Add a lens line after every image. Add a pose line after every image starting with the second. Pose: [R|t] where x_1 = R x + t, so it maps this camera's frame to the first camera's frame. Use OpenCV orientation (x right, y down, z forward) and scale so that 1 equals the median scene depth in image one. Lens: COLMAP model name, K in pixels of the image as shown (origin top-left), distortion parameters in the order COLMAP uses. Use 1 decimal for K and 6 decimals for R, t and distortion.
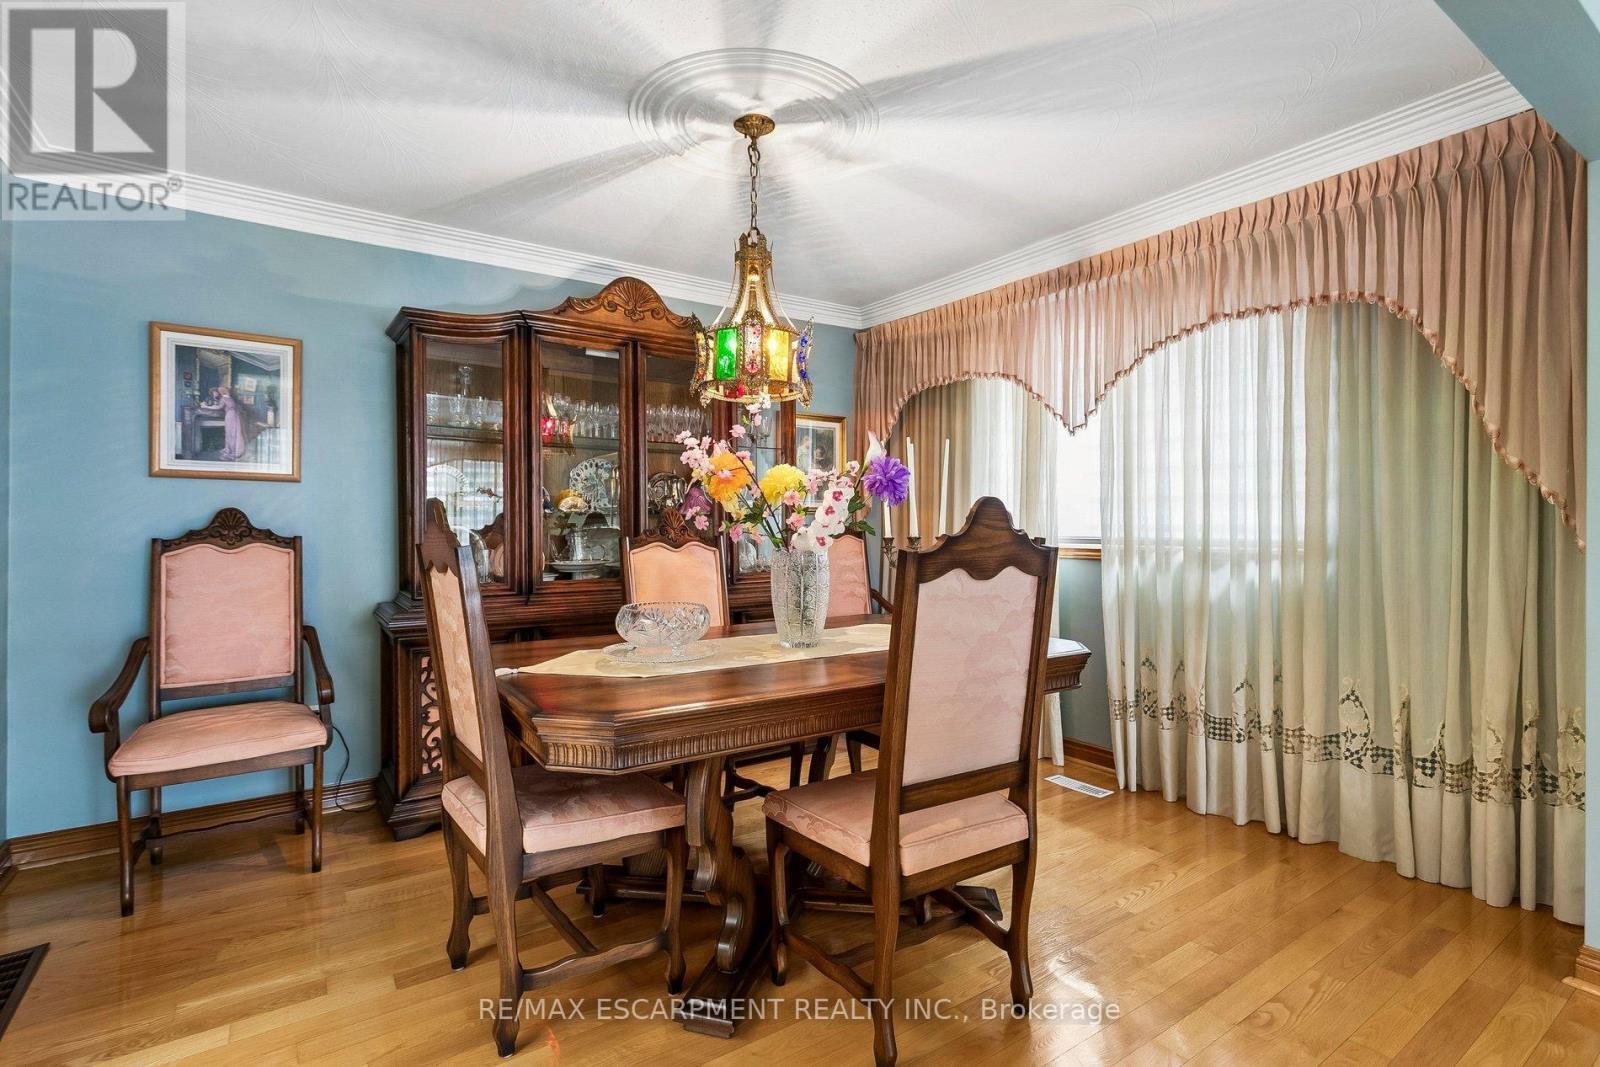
lens RADIAL K [[764.1, 0, 805.1], [0, 764.1, 530.2], [0, 0, 1]] dist [0.000142, 0.001874]
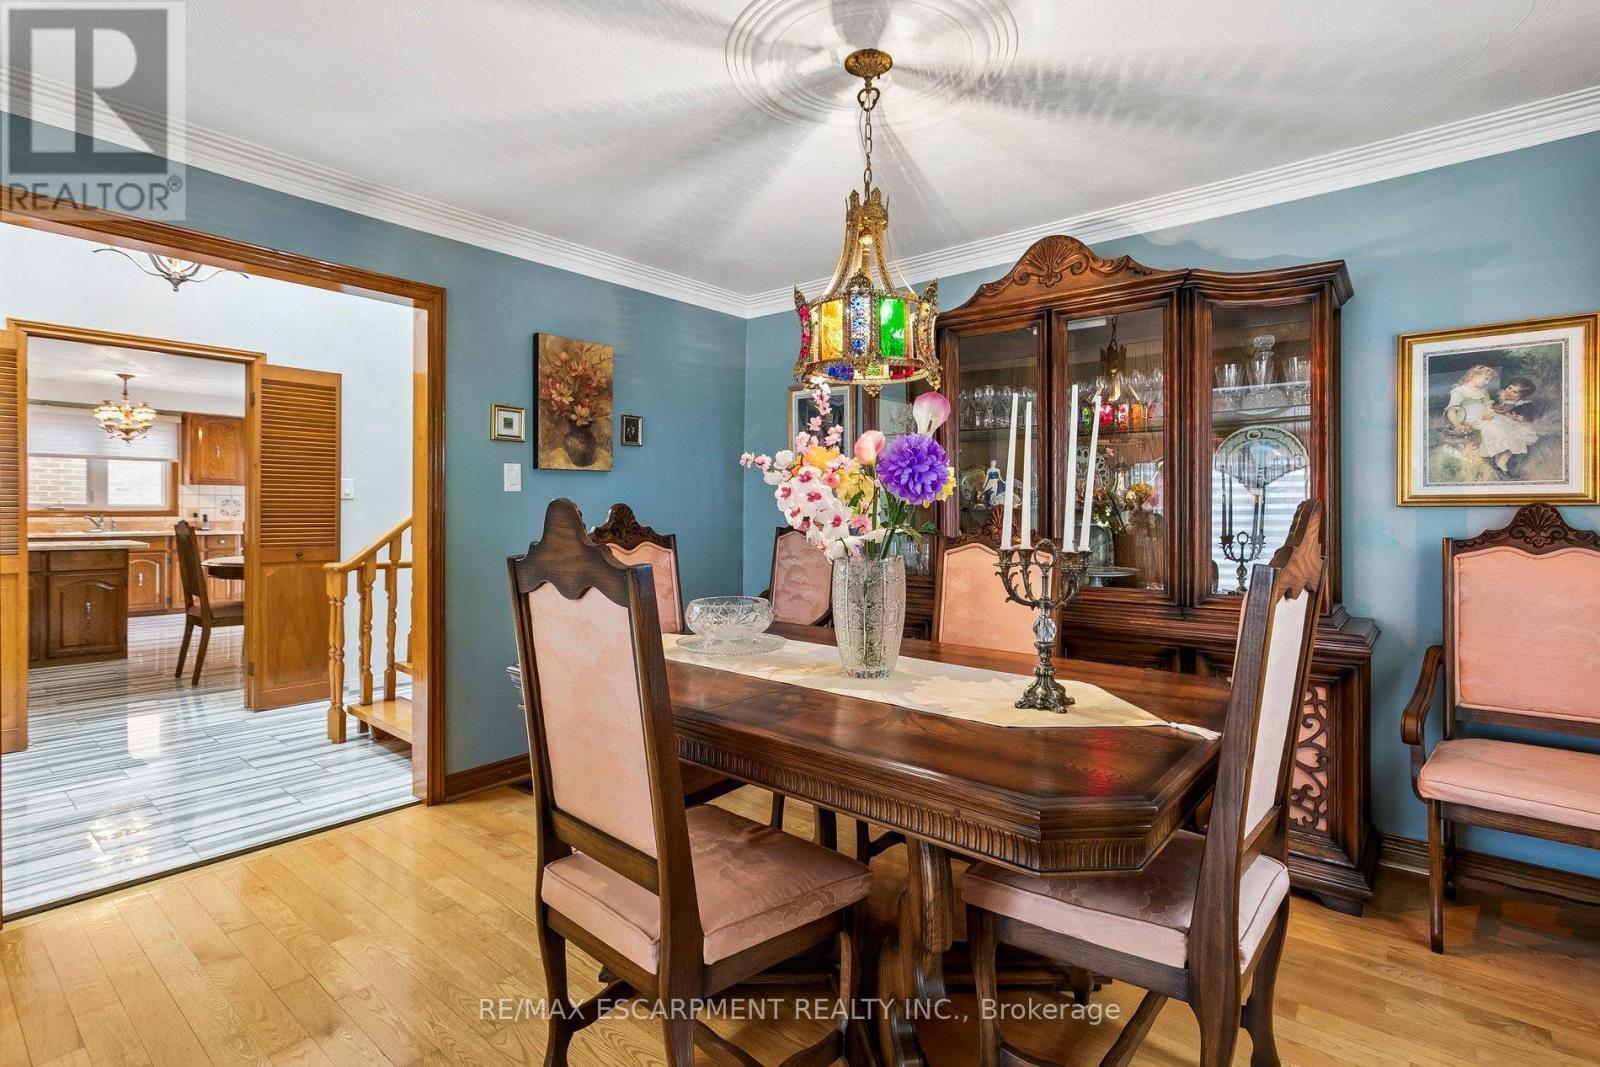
lens RADIAL K [[764.1, 0, 803.1], [0, 764.1, 520.7], [0, 0, 1]] dist [0.000142, 0.001874]
pose [[0.265800, 0.011470, -0.963960, 0.651984], [-0.010853, 0.999901, 0.008905, -0.017821], [0.963967, 0.008095, 0.265899, 0.612752]]
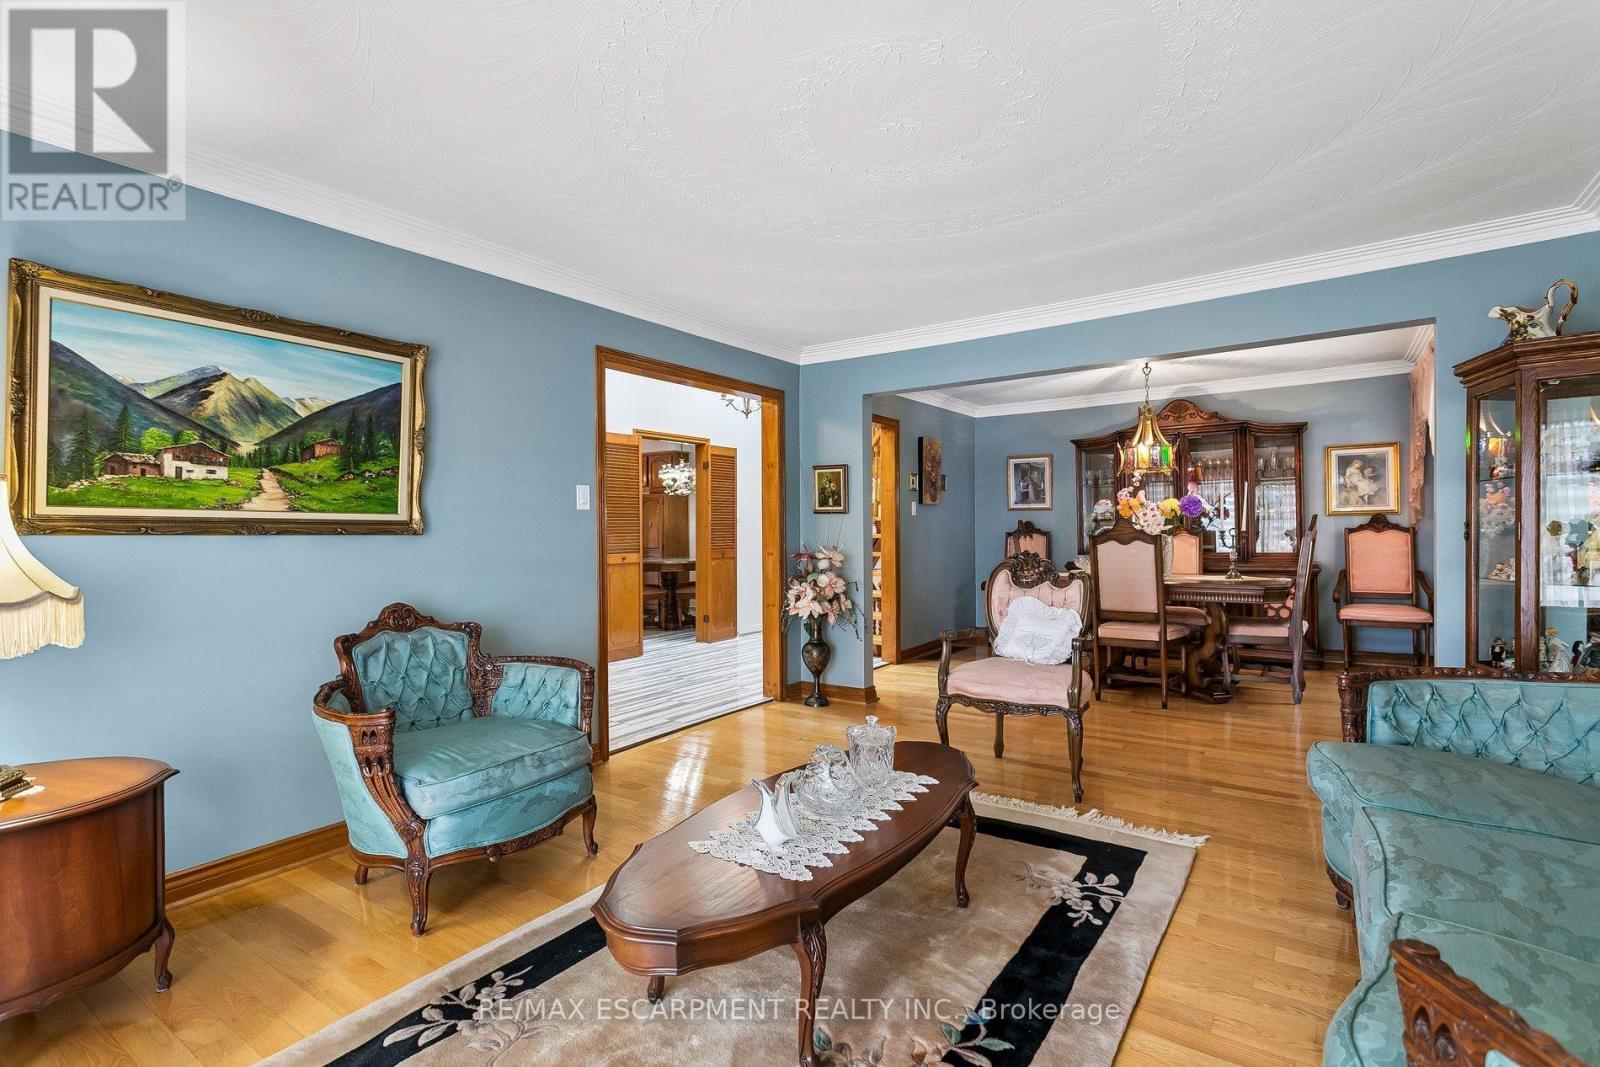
lens RADIAL K [[764.1, 0, 788.0], [0, 764.1, 531.9], [0, 0, 1]] dist [0.000142, 0.001874]
pose [[0.342897, -0.001376, -0.939372, 1.550697], [0.007358, 0.999972, 0.001222, -0.000128], [0.939344, -0.007331, 0.342897, -0.752659]]
